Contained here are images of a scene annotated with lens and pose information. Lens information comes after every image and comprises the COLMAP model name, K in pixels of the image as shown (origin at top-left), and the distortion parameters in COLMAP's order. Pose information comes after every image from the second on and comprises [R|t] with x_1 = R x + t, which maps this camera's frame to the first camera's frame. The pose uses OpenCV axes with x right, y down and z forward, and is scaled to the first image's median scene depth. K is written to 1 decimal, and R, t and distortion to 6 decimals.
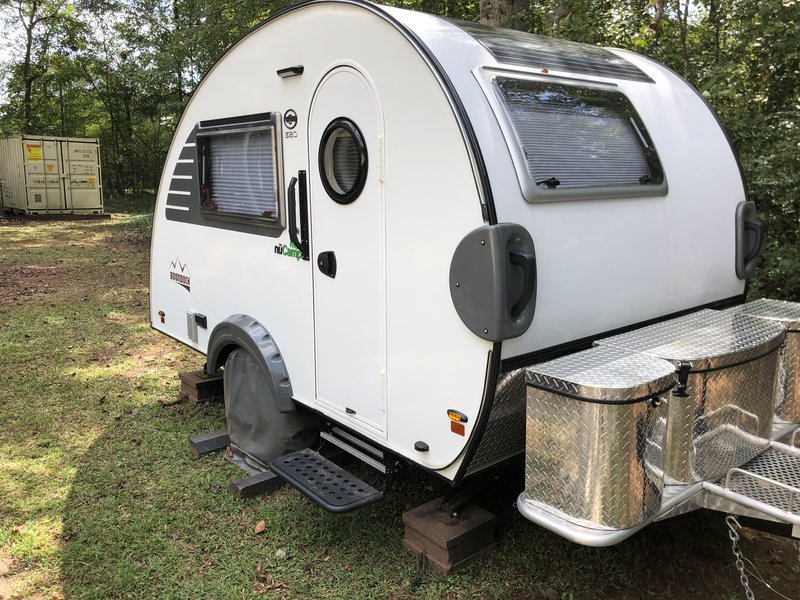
lens RADIAL K [[668.1, 0, 412.3], [0, 668.1, 298.8], [0, 0, 1]] dist [0.024983, -0.016375]
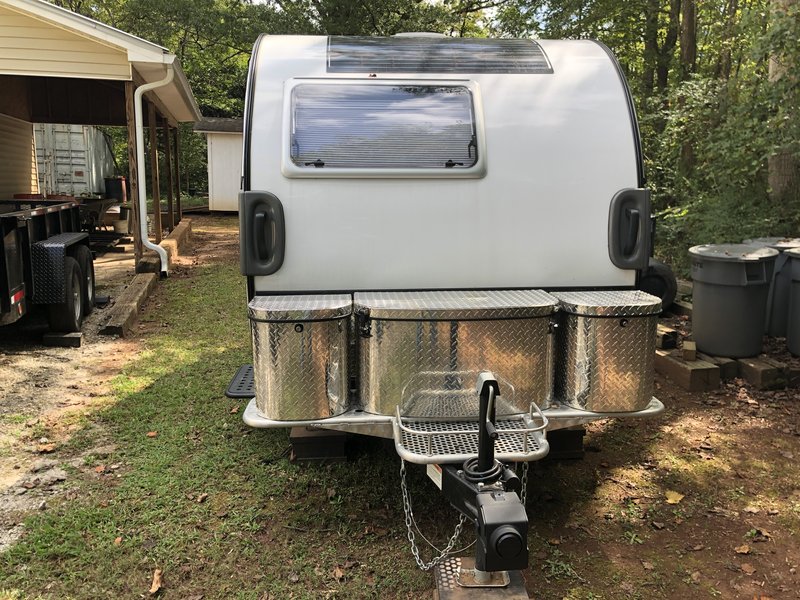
lens RADIAL K [[668.1, 0, 412.3], [0, 668.1, 298.8], [0, 0, 1]] dist [0.024983, -0.016375]
pose [[0.807475, 0.108710, -0.579799, 1.026048], [-0.116772, 0.992880, 0.023535, 0.032884], [0.578229, 0.048701, 0.814420, 0.053041]]
